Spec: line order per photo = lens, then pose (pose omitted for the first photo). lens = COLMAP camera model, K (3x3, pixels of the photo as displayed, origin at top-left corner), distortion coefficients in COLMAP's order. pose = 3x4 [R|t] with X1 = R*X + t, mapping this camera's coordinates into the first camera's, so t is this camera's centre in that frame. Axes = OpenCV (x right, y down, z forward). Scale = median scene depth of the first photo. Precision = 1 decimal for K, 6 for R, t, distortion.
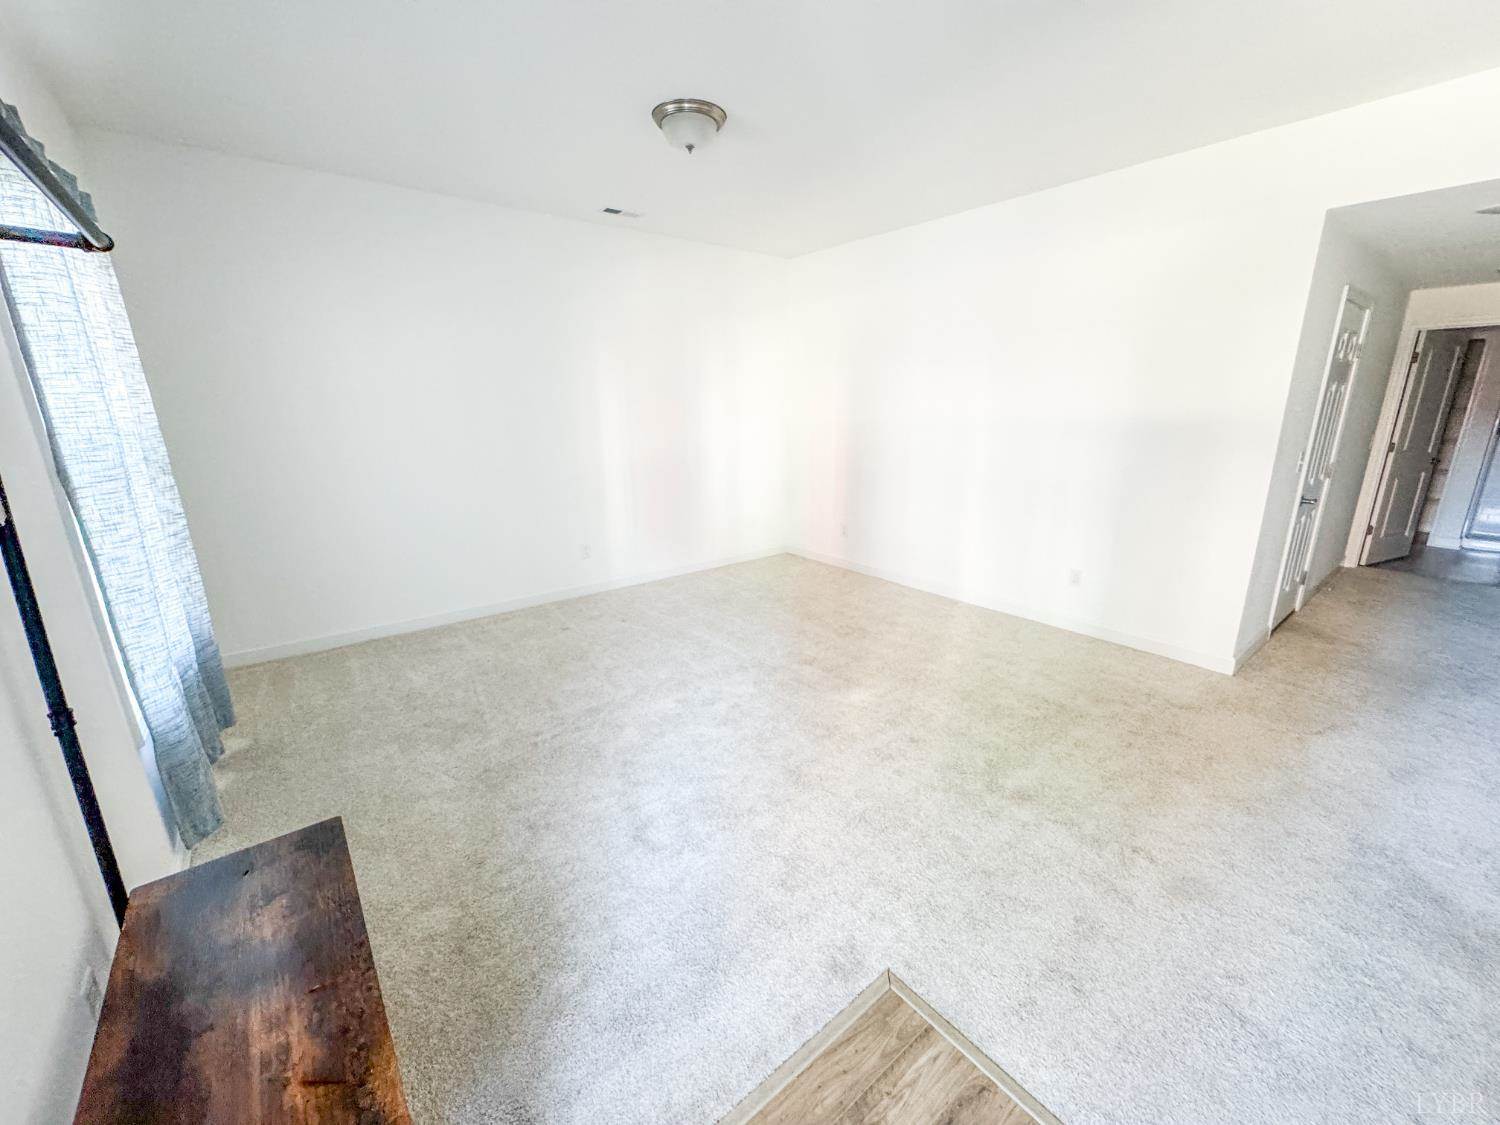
lens RADIAL K [[598.9, 0, 758.7], [0, 598.9, 570.0], [0, 0, 1]] dist [-0.002716, 0.000365]
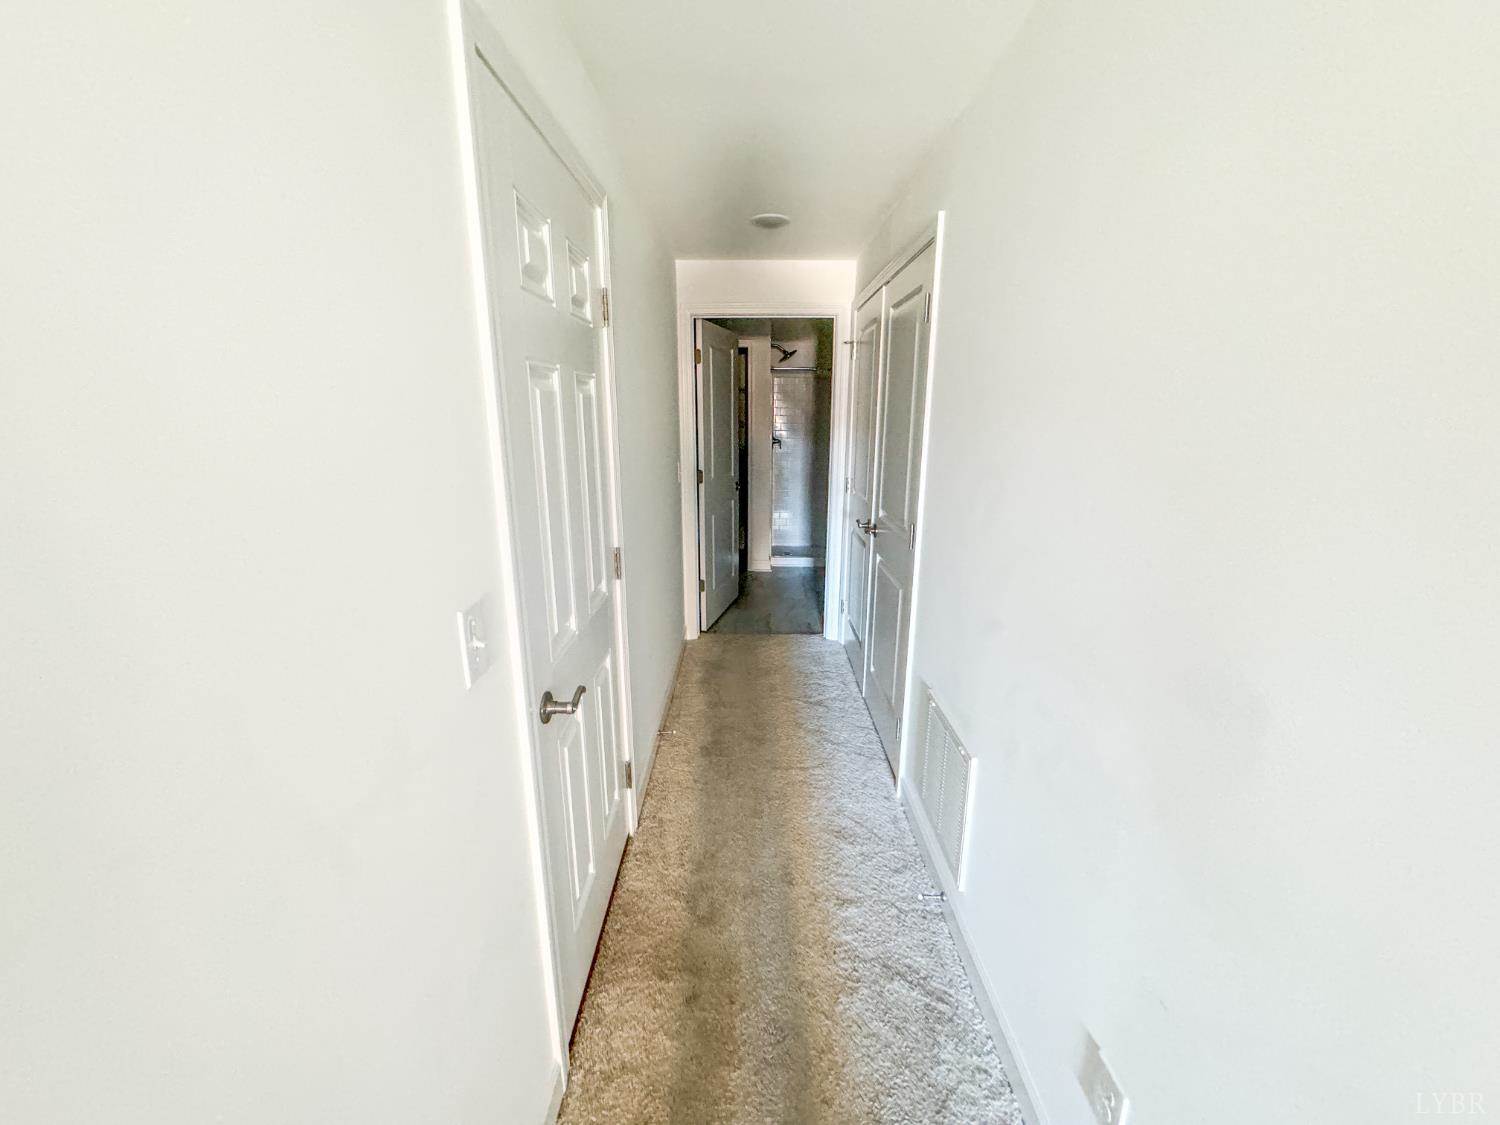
lens RADIAL K [[598.9, 0, 748.4], [0, 598.9, 556.3], [0, 0, 1]] dist [-0.002716, 0.000365]
pose [[0.633322, -0.180283, 0.752596, 0.768503], [0.194915, 0.978296, 0.070324, -0.212896], [-0.748940, 0.102155, 0.654716, 0.708702]]
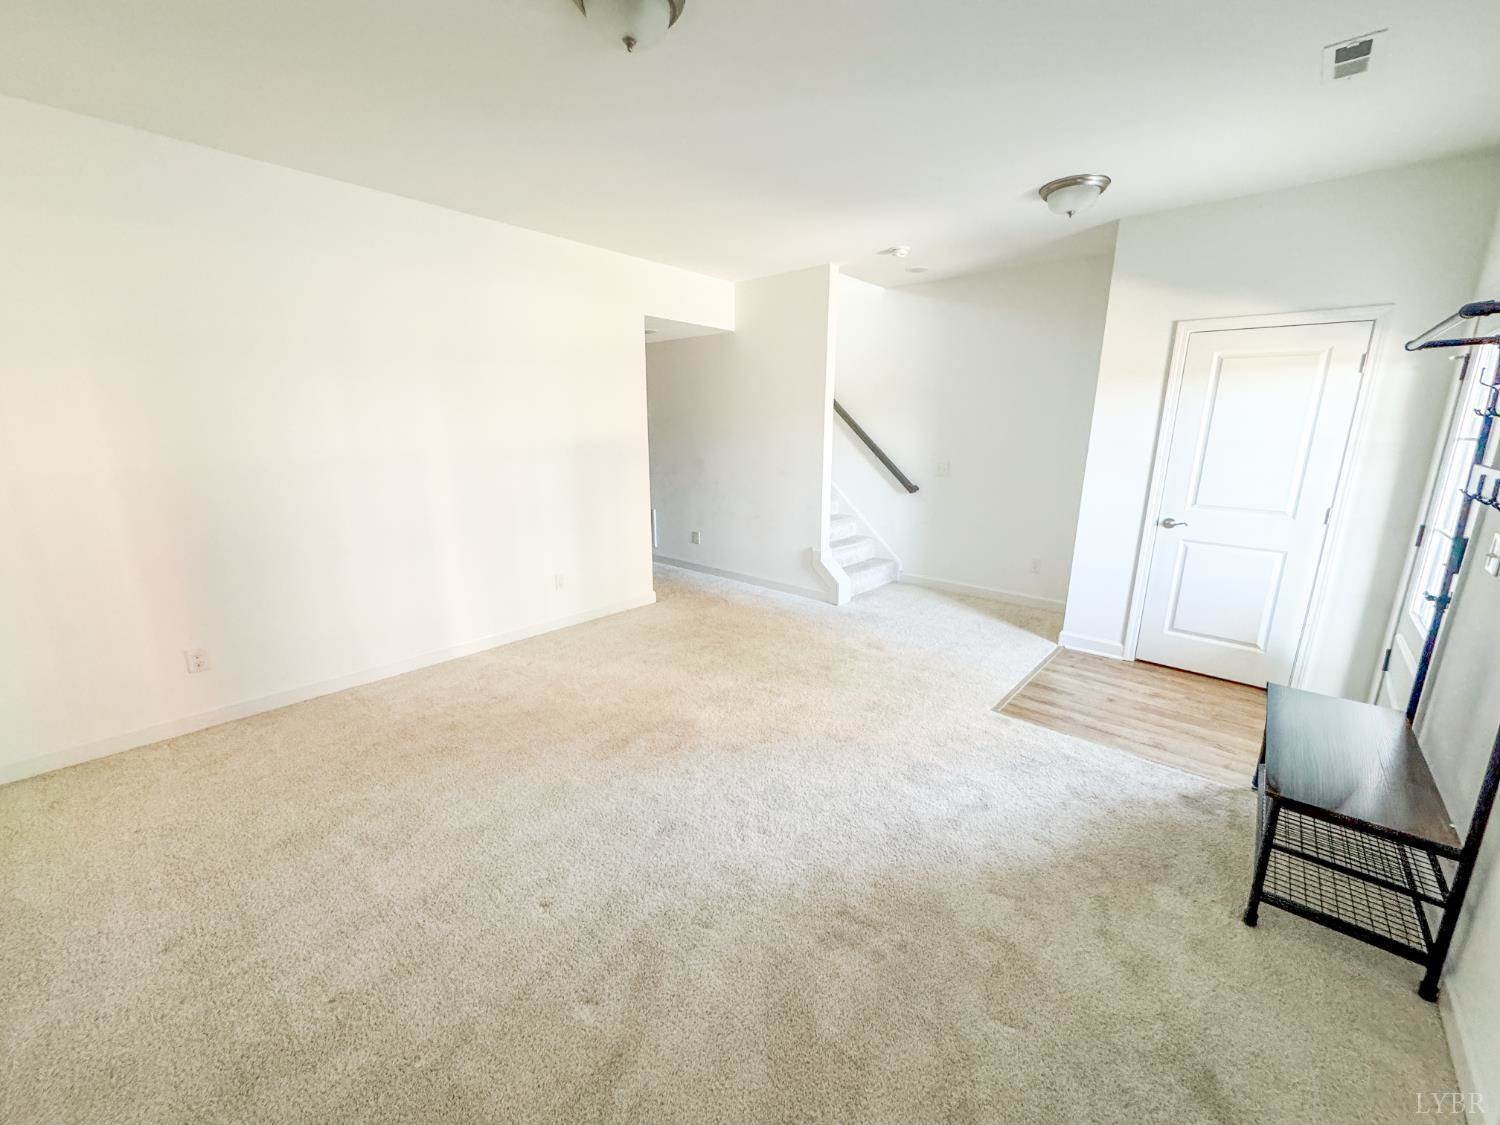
lens RADIAL K [[598.9, 0, 734.2], [0, 598.9, 562.4], [0, 0, 1]] dist [-0.002716, 0.000365]
pose [[-0.145456, -0.221742, 0.964195, -0.686231], [0.270264, 0.928588, 0.254325, -0.247671], [-0.951735, 0.297581, -0.075140, 0.843509]]
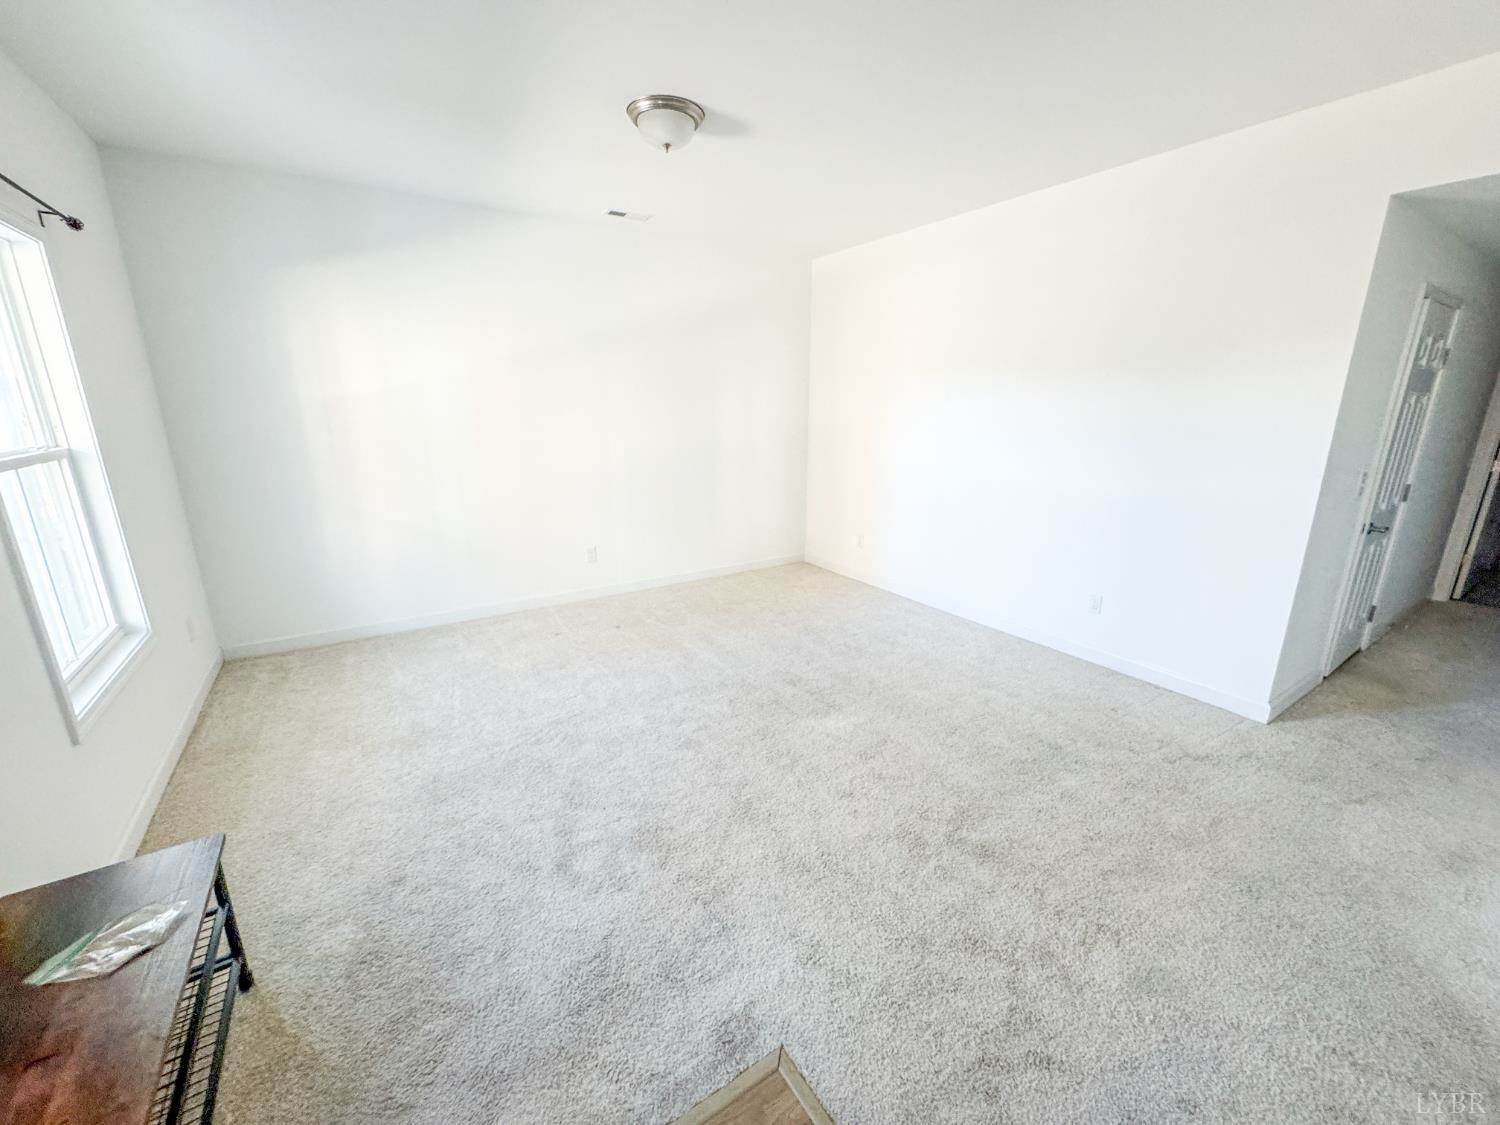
lens RADIAL K [[598.9, 0, 758.6], [0, 598.9, 569.0], [0, 0, 1]] dist [-0.002716, 0.000365]
pose [[0.994735, 0.036321, -0.095833, 0.112765], [-0.036381, 0.999337, 0.001124, -0.025215], [0.095811, 0.002368, 0.995397, 0.043630]]
